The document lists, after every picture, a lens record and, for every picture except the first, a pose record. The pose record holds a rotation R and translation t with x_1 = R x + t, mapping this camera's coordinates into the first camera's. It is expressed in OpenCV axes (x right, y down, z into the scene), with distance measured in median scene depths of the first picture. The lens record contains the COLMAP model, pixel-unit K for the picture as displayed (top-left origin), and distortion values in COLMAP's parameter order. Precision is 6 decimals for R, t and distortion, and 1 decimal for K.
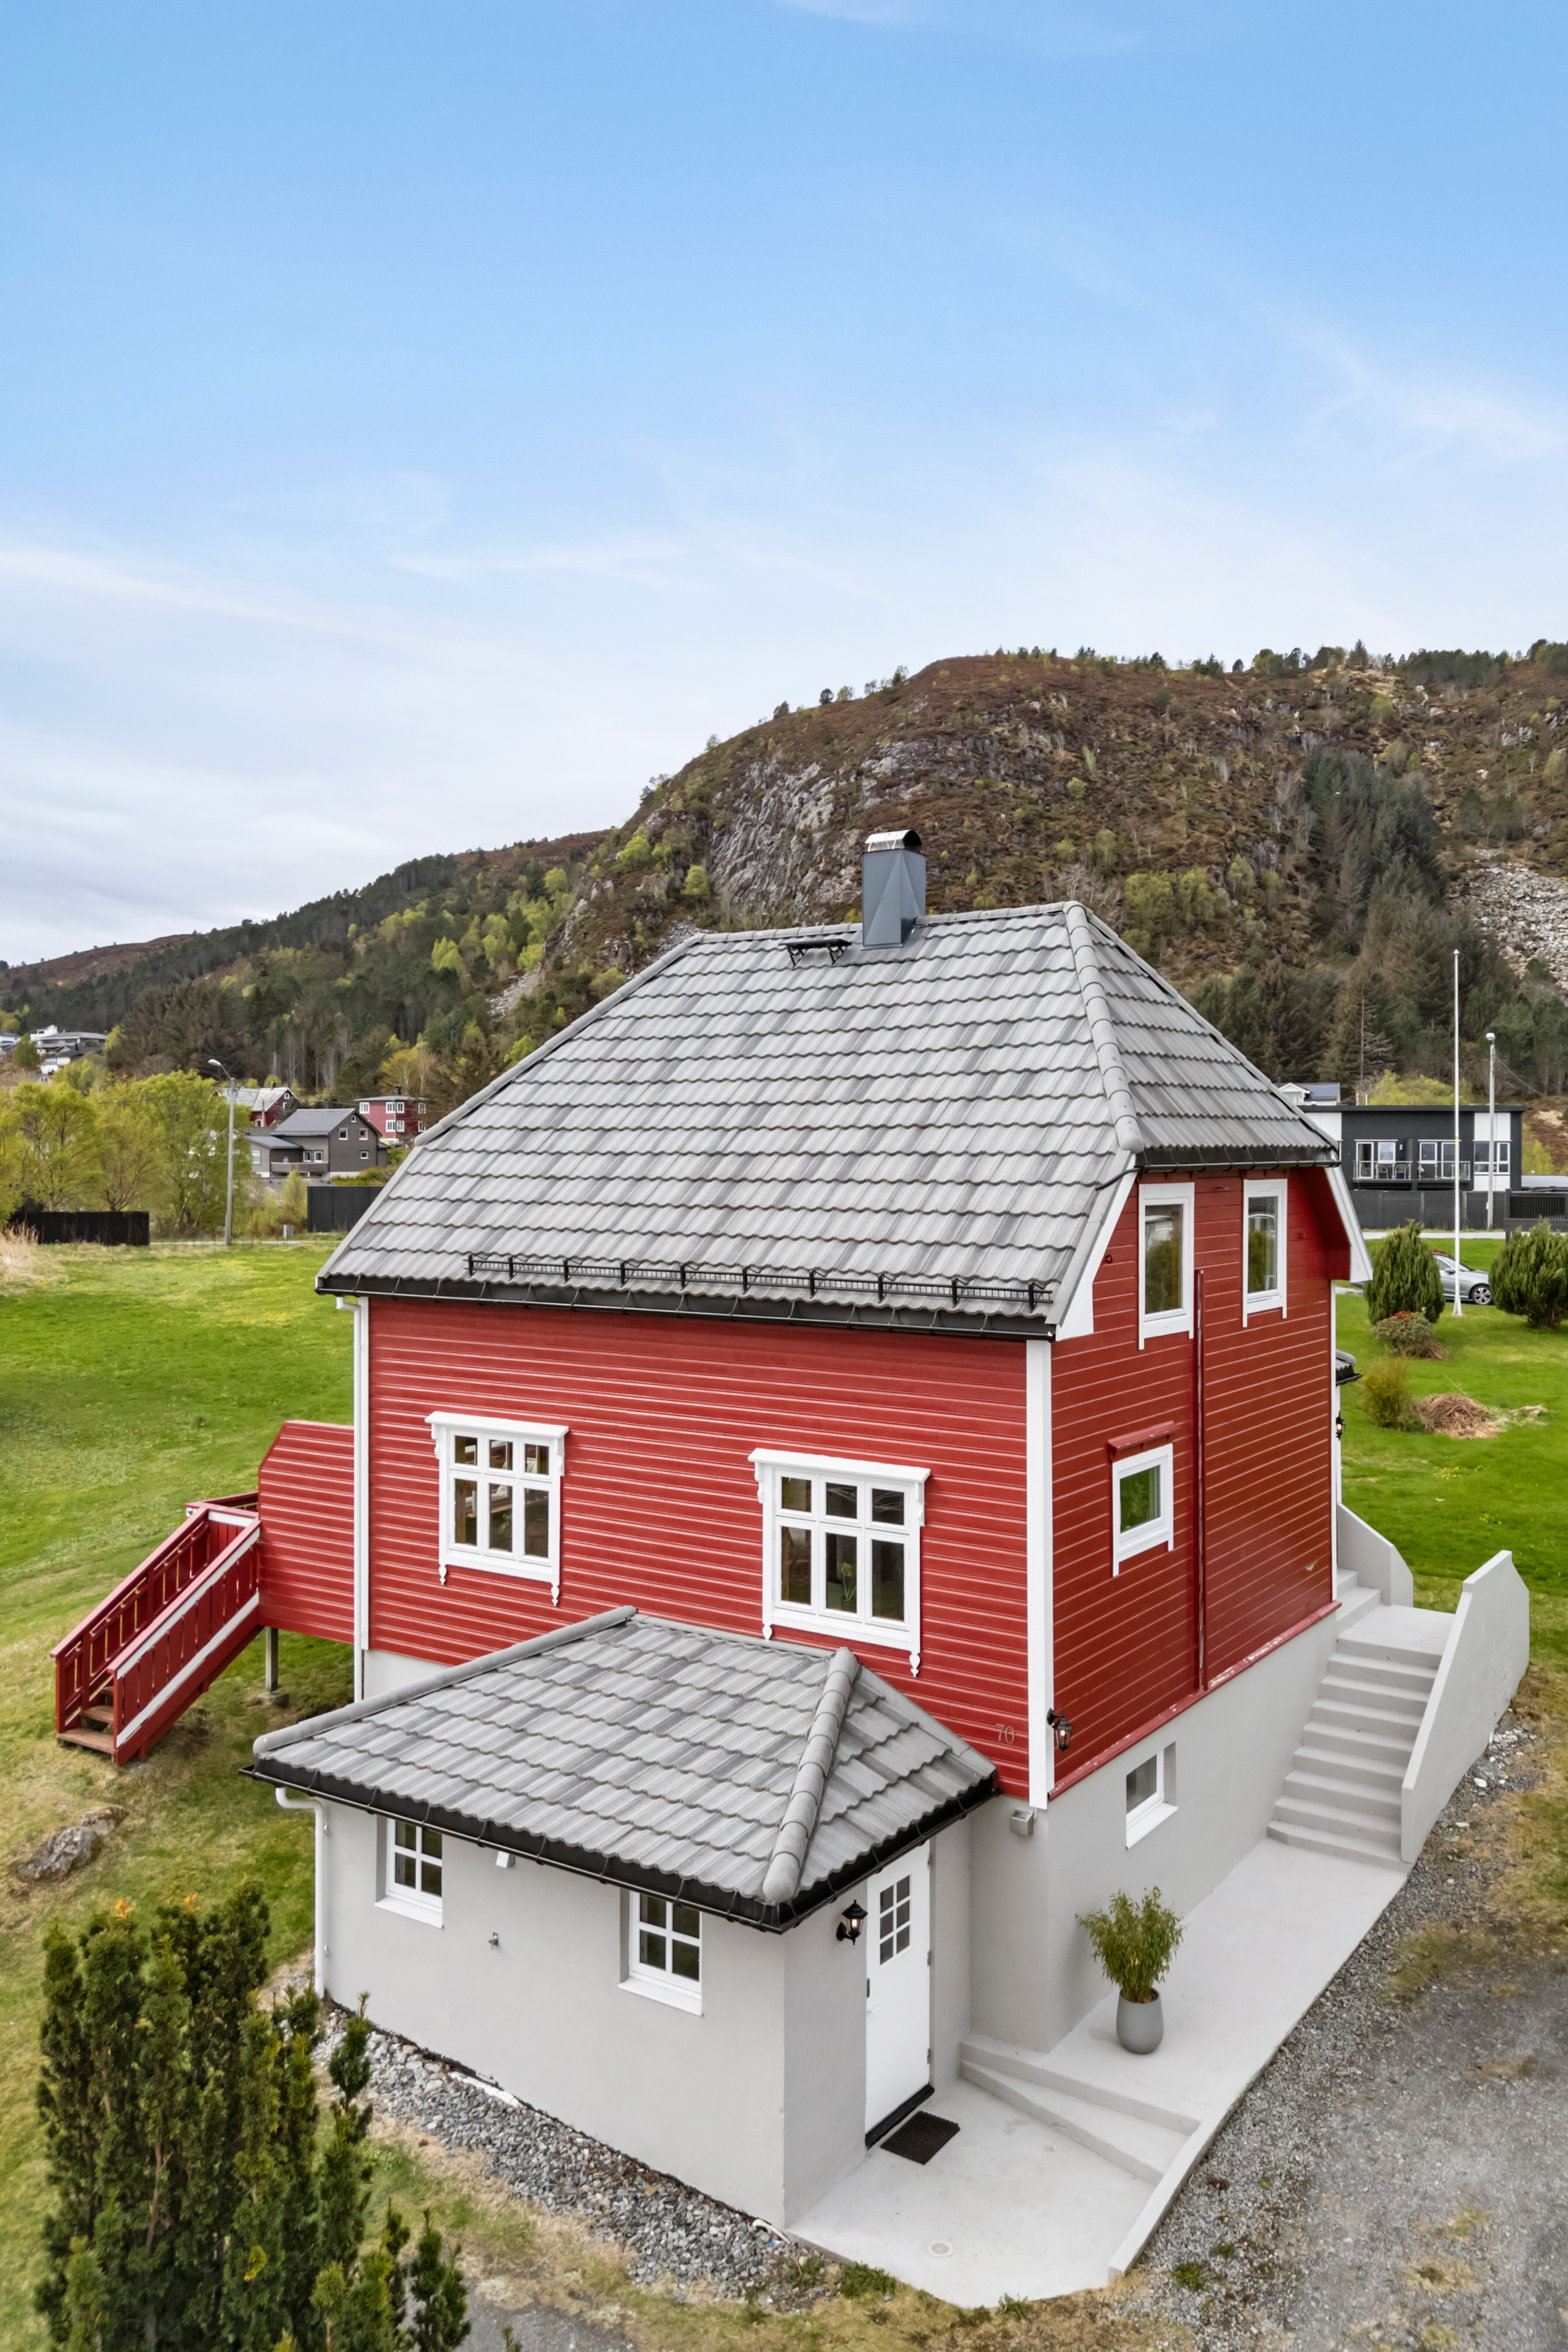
lens RADIAL K [[1695.3, 0, 909.1], [0, 1695.3, 1180.0], [0, 0, 1]] dist [0.125665, -0.134674]
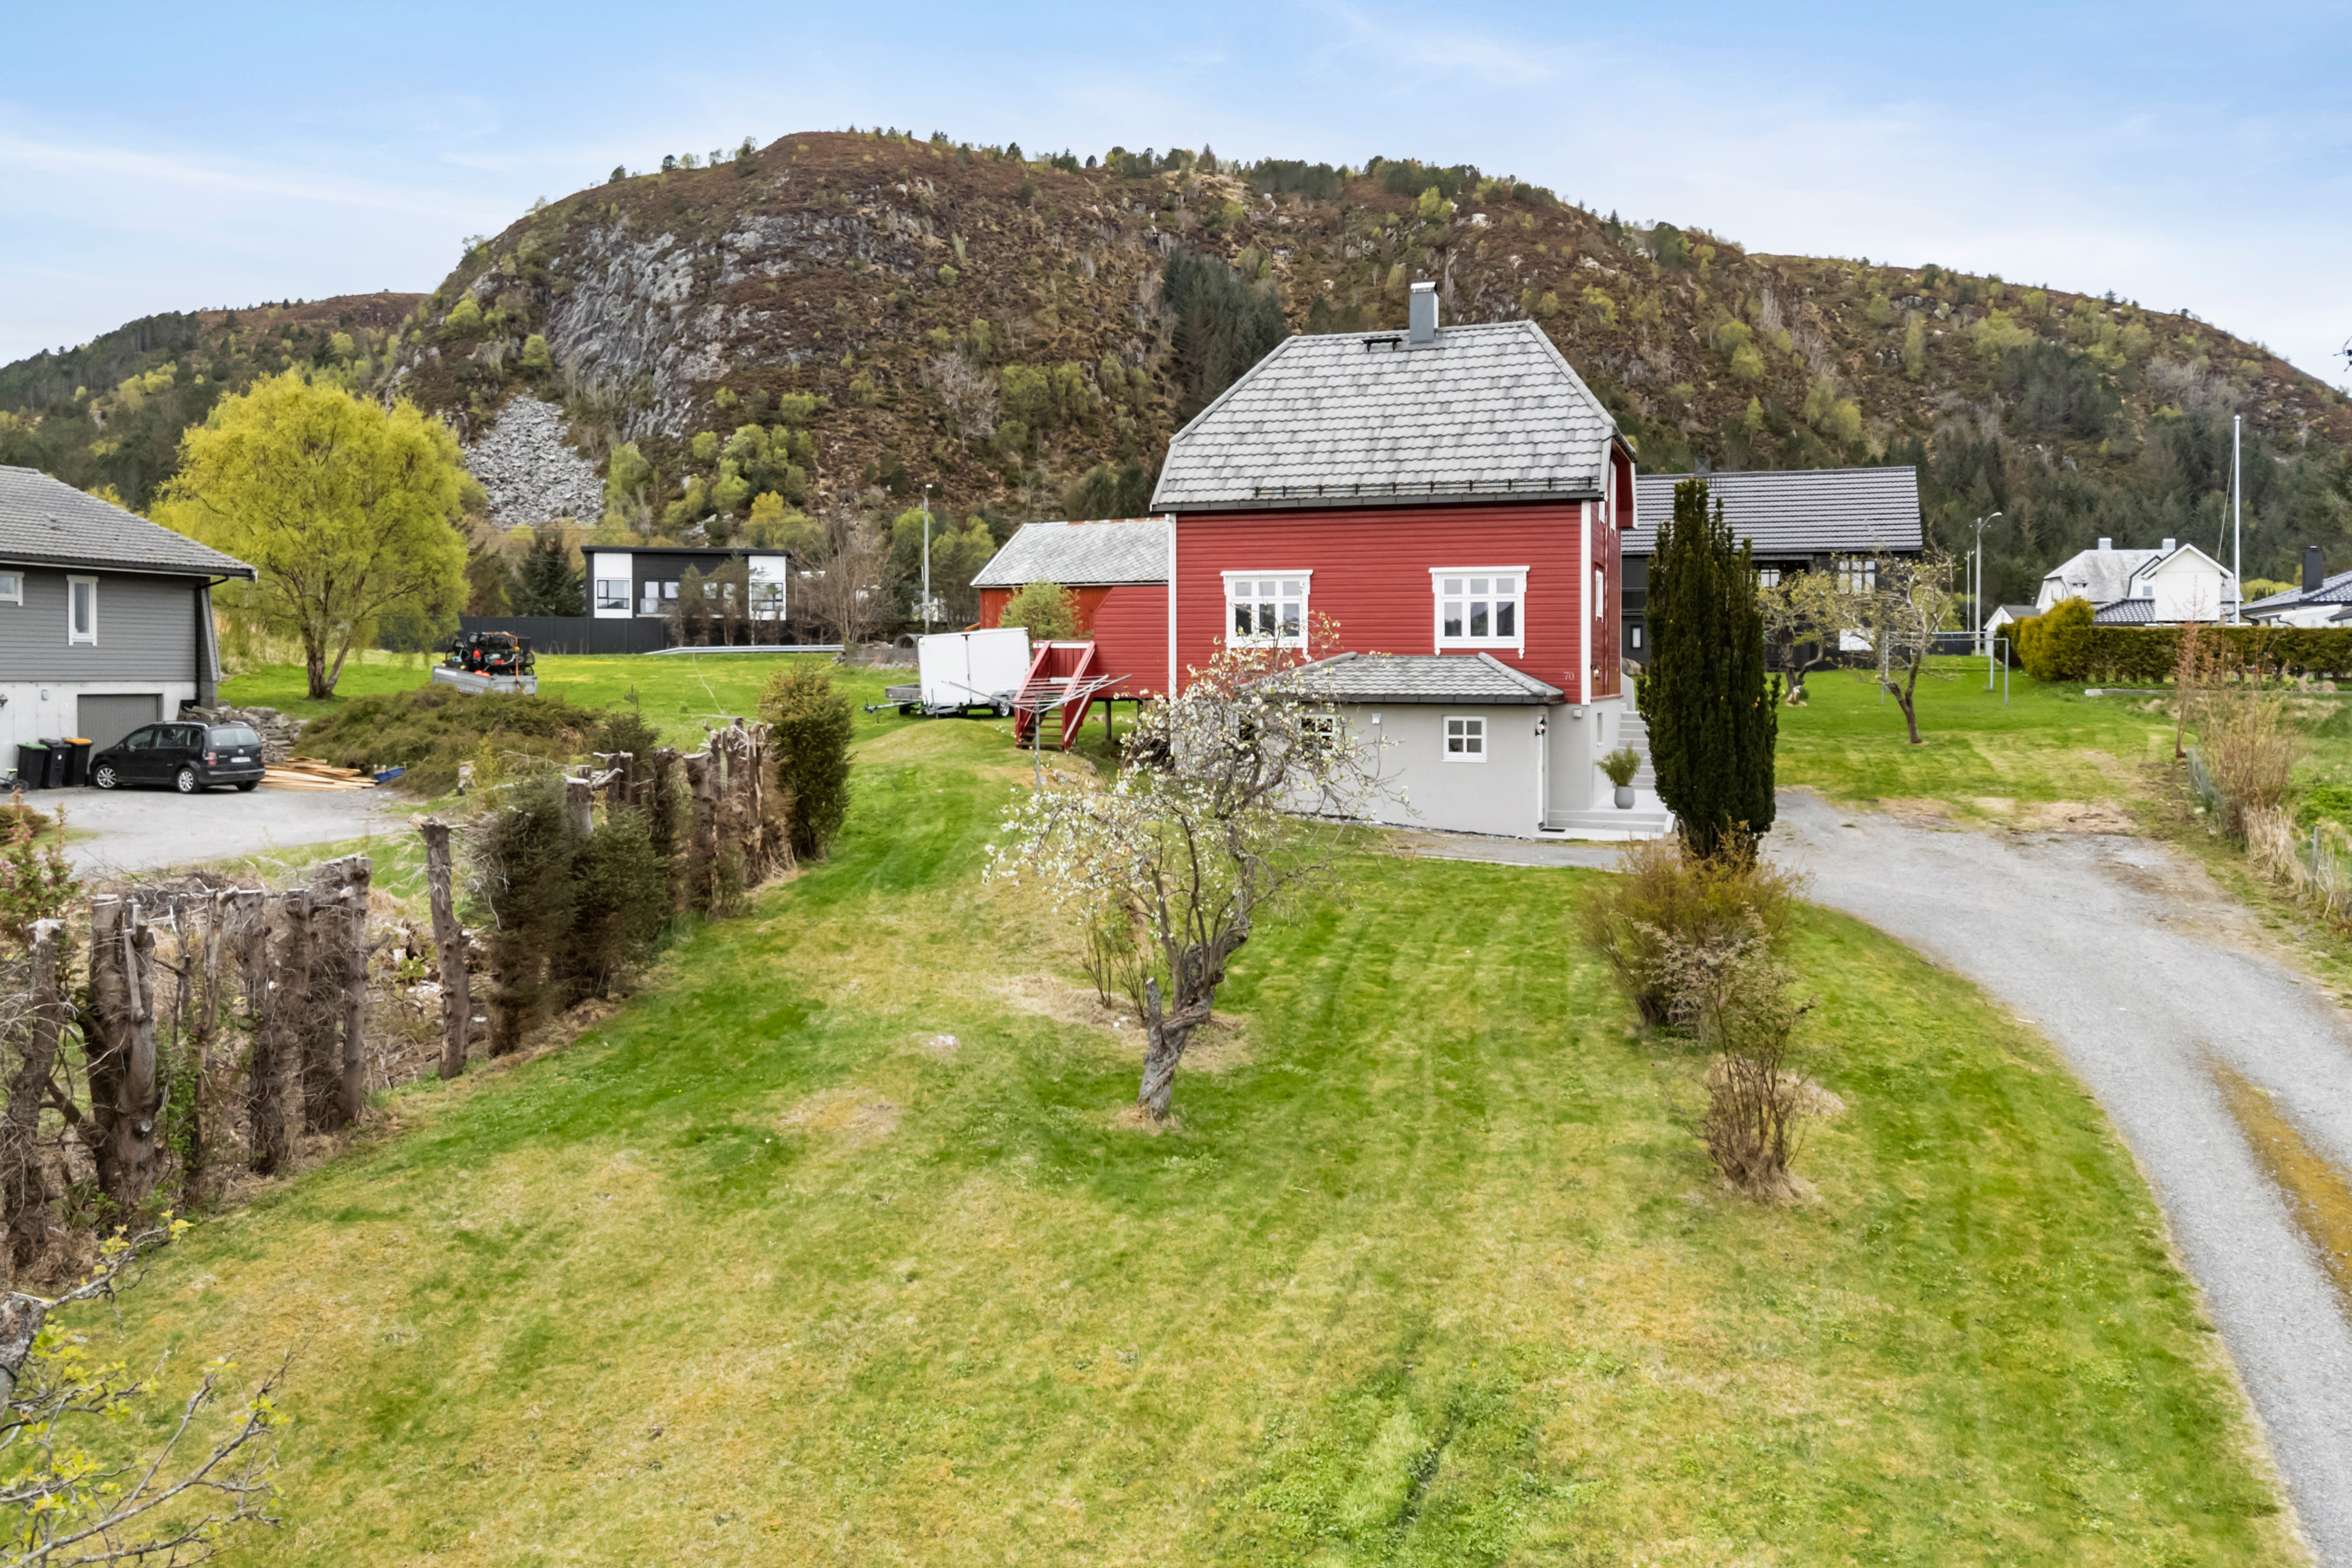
lens RADIAL K [[1827.1, 0, 1091.4], [0, 1827.1, 697.3], [0, 0, 1]] dist [0.163510, -0.337628]
pose [[0.976963, 0.001777, 0.213399, -0.048477], [-0.001447, 0.999998, -0.001700, 0.015778], [-0.213402, 0.001352, 0.976964, -0.056355]]
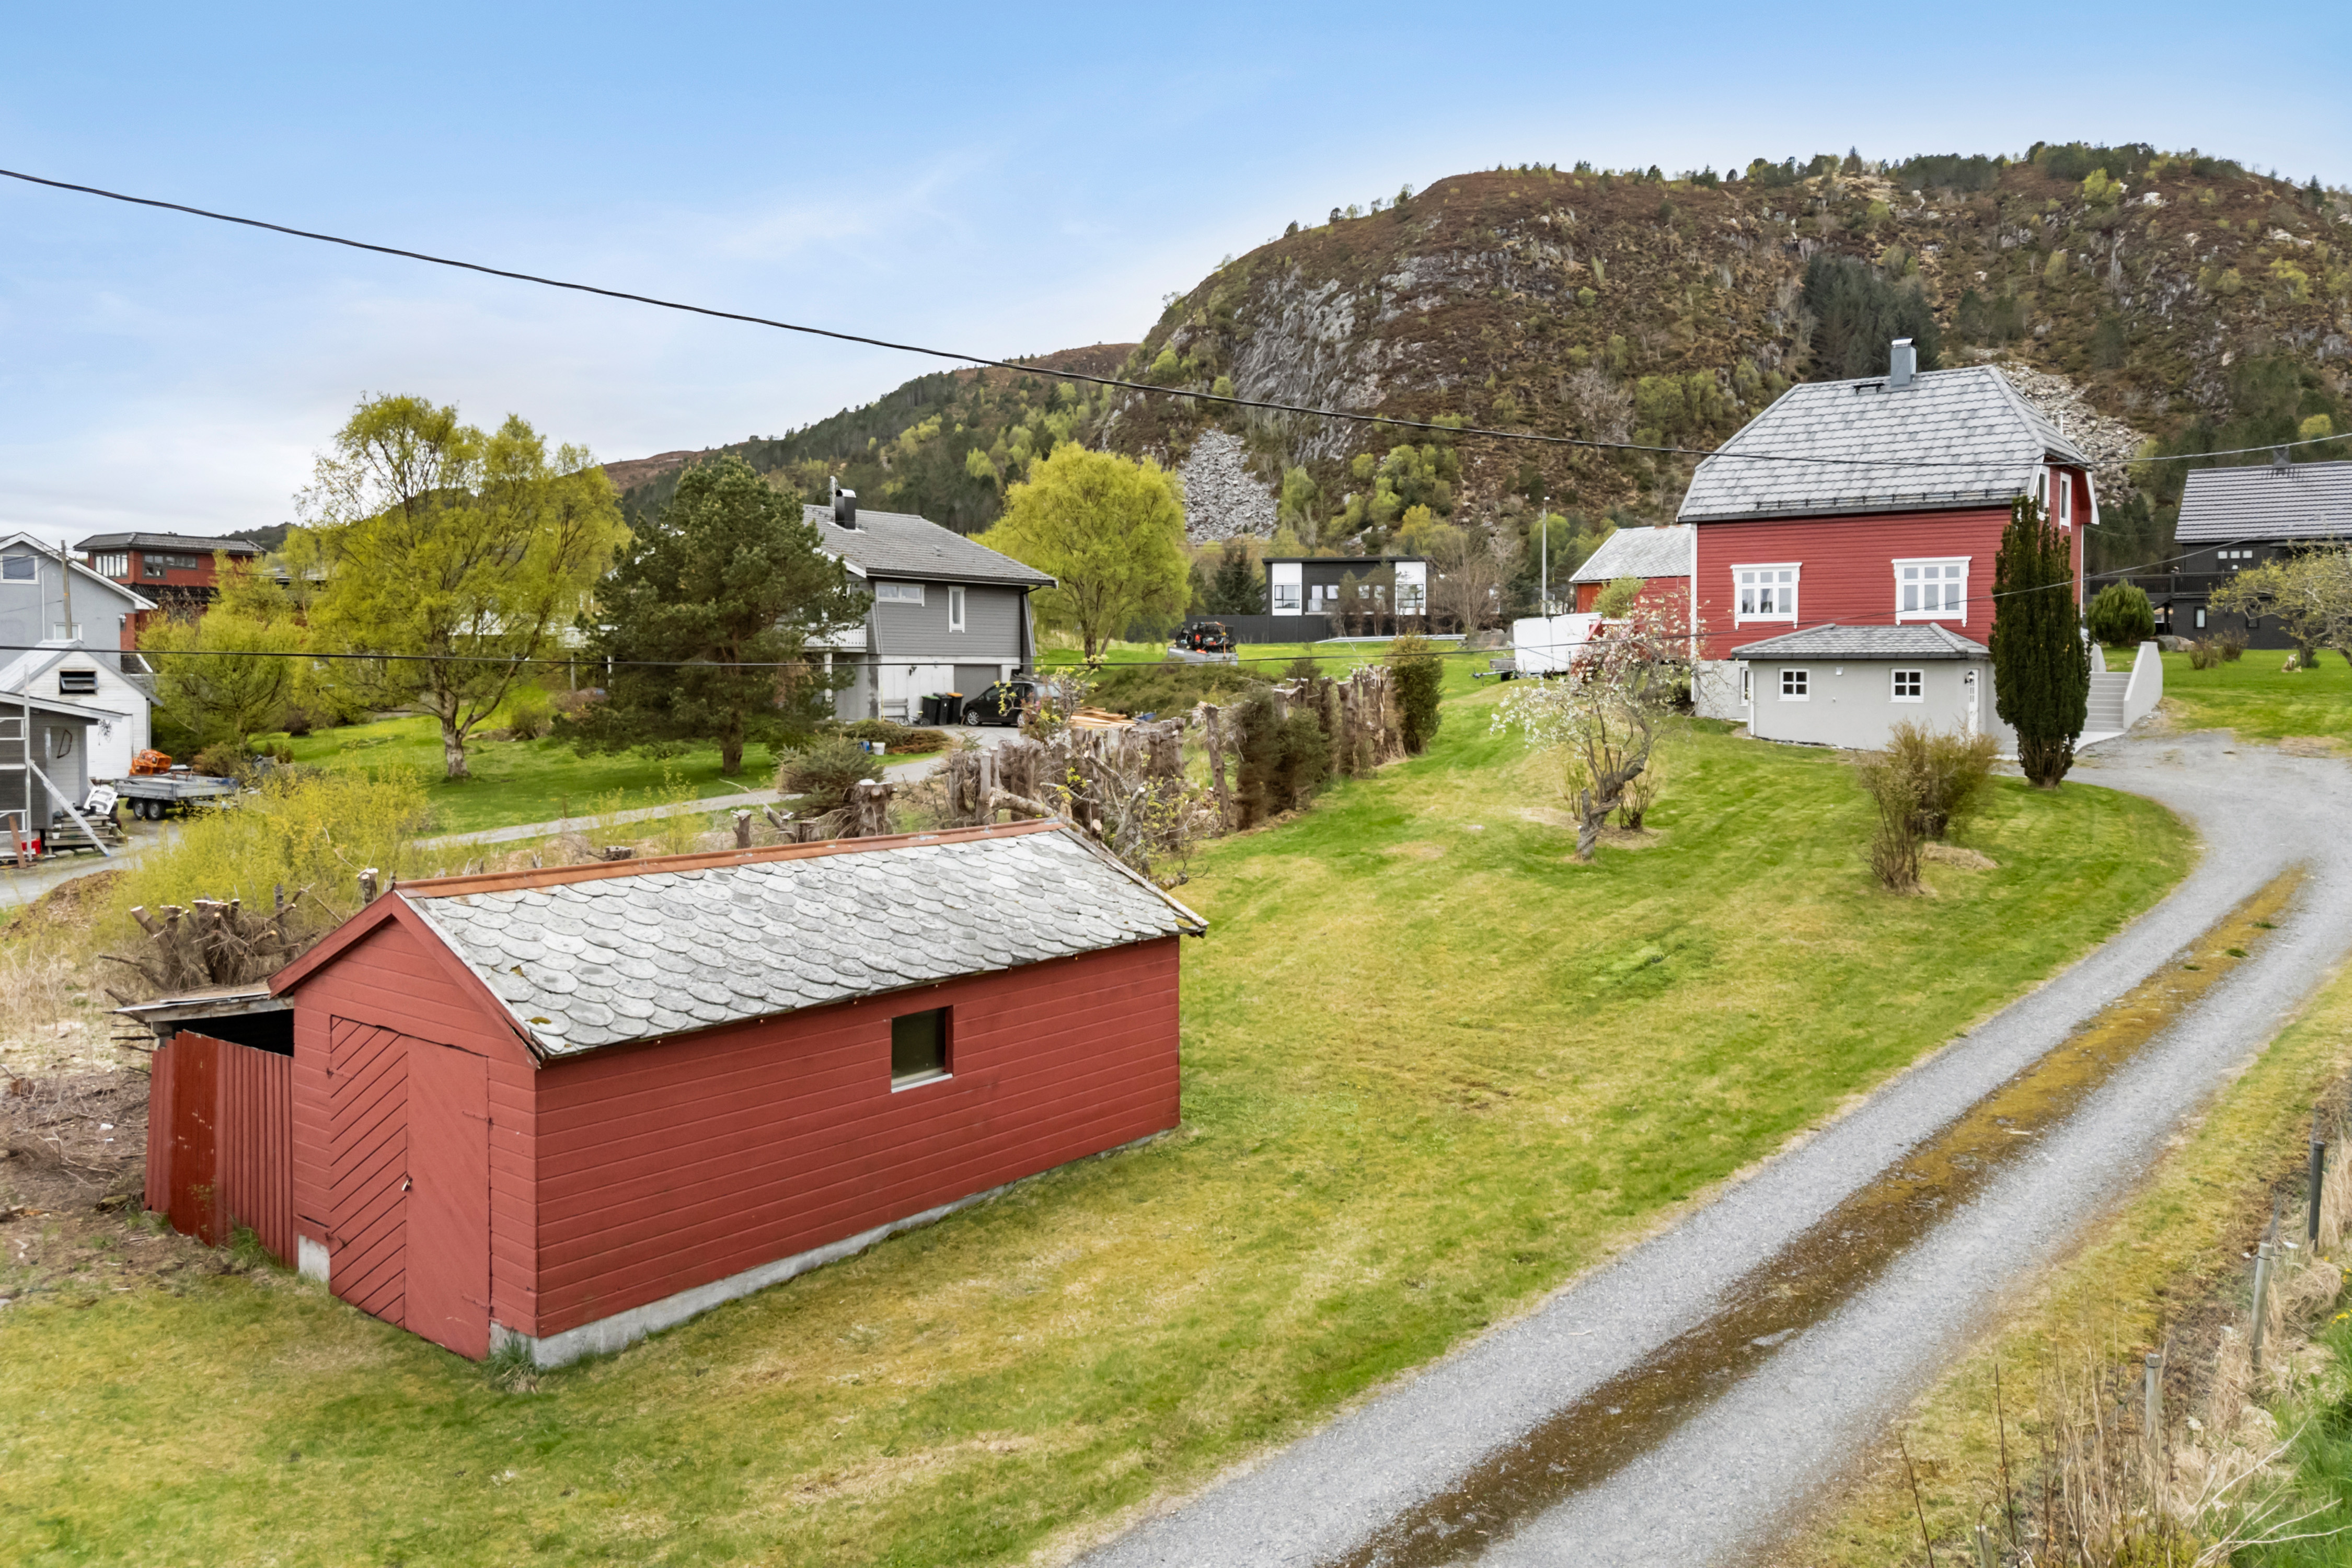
lens RADIAL K [[1720.9, 0, 1186.4], [0, 1720.9, 697.5], [0, 0, 1]] dist [0.072127, -0.054924]
pose [[0.995532, 0.003532, -0.094356, -0.047865], [-0.003404, 0.999993, 0.001513, 0.018807], [0.094361, -0.001185, 0.995537, -0.096503]]
